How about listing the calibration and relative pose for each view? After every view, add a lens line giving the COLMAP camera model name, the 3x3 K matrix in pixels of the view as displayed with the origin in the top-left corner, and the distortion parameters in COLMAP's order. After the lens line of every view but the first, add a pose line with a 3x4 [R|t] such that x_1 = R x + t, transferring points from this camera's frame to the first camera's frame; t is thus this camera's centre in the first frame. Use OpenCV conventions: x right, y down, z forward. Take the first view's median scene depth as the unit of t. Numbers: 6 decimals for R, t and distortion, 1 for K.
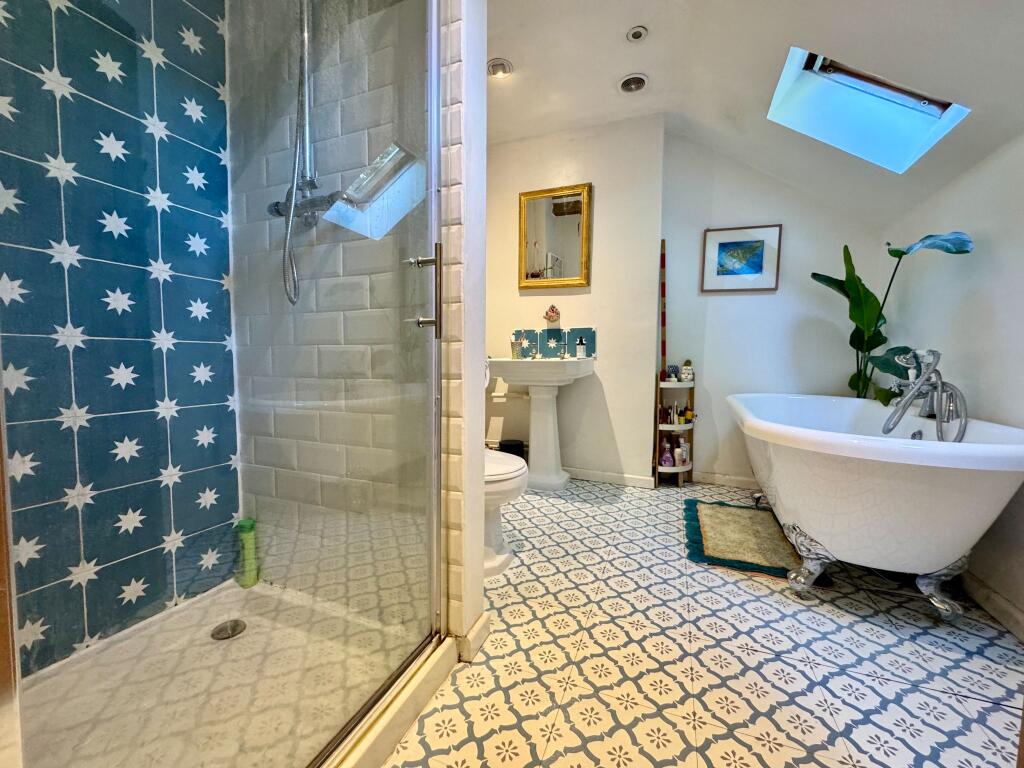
lens RADIAL K [[405.9, 0, 511.7], [0, 405.9, 382.1], [0, 0, 1]] dist [-0.005956, 0.000359]
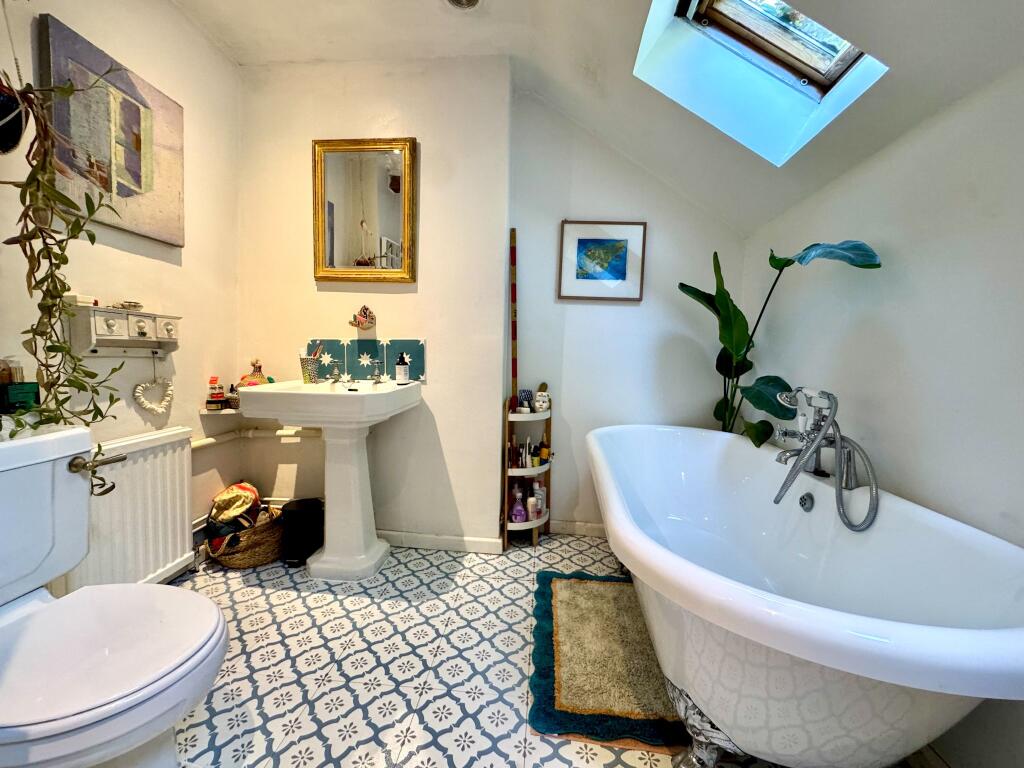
lens RADIAL K [[405.9, 0, 512.9], [0, 405.9, 381.7], [0, 0, 1]] dist [-0.005956, 0.000359]
pose [[0.955720, -0.007099, 0.294193, 0.148811], [0.005793, 0.999969, 0.005312, -0.064641], [-0.294222, -0.003373, 0.955731, 0.266703]]
